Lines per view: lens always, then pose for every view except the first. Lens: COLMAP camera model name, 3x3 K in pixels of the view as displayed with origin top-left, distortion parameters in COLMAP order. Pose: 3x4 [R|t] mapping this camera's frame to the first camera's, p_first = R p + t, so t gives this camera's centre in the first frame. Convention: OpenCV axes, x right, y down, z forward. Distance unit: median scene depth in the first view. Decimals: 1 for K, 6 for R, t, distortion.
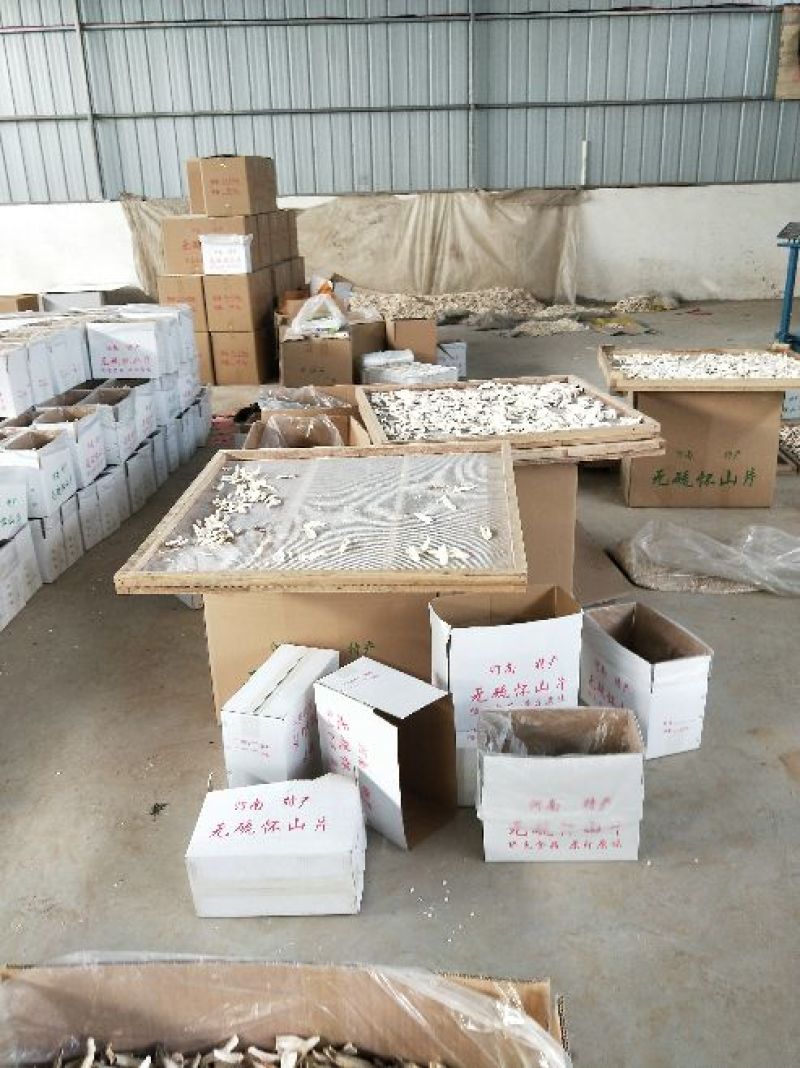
lens RADIAL K [[850.6, 0, 400.0], [0, 850.6, 534.0], [0, 0, 1]] dist [-0.020638, -0.009283]
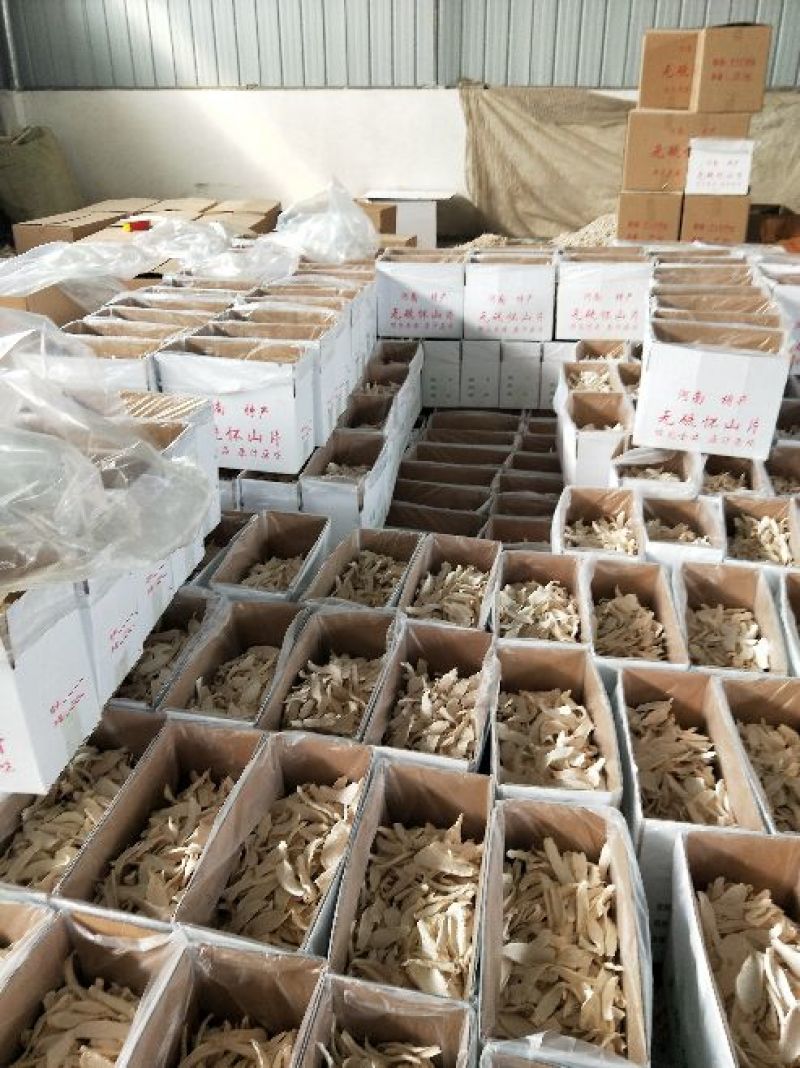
lens RADIAL K [[850.6, 0, 400.0], [0, 850.6, 534.0], [0, 0, 1]] dist [-0.020638, -0.009283]
pose [[0.982007, 0.104790, -0.157105, -0.209628], [-0.088149, 0.990081, 0.109402, -0.047793], [0.167011, -0.093585, 0.981504, 0.139745]]
